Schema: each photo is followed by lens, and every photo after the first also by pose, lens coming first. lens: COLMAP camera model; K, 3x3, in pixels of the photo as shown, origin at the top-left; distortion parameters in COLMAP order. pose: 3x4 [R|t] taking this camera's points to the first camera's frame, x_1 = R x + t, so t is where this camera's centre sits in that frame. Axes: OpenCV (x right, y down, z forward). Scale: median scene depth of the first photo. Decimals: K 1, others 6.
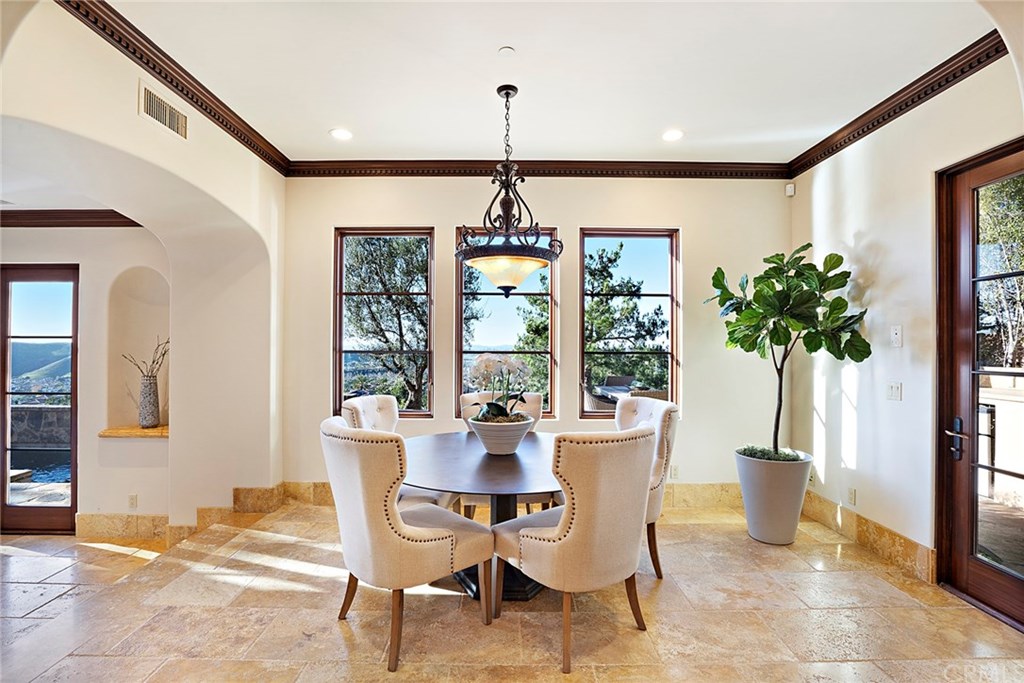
lens RADIAL K [[481.7, 0, 507.5], [0, 481.7, 347.8], [0, 0, 1]] dist [-0.036566, 0.009257]
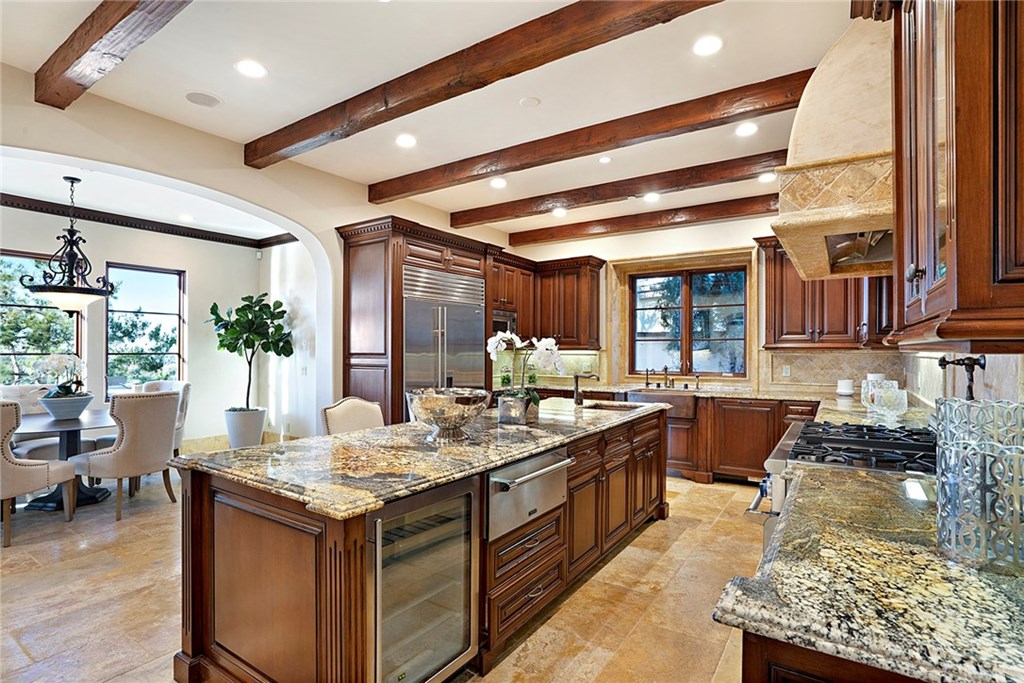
lens RADIAL K [[506.2, 0, 512.3], [0, 506.2, 343.7], [0, 0, 1]] dist [-0.027473, 0.004173]
pose [[0.563078, 0.007784, 0.826367, -0.457219], [0.002599, 0.999934, -0.011191, 0.000467], [-0.826400, 0.008449, 0.563020, -0.924935]]
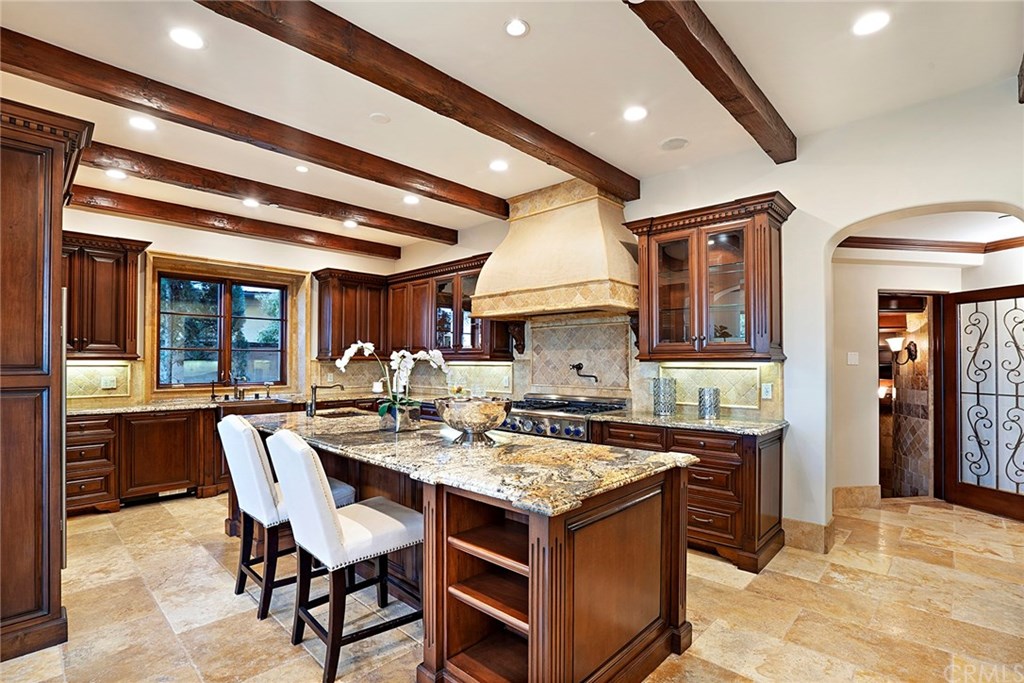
lens RADIAL K [[481.7, 0, 494.6], [0, 481.7, 359.6], [0, 0, 1]] dist [-0.036566, 0.009257]
pose [[-0.702085, -0.002534, 0.712088, -0.467502], [-0.003596, 0.999994, 0.000014, -0.002097], [-0.712084, -0.002551, -0.702090, 0.167069]]
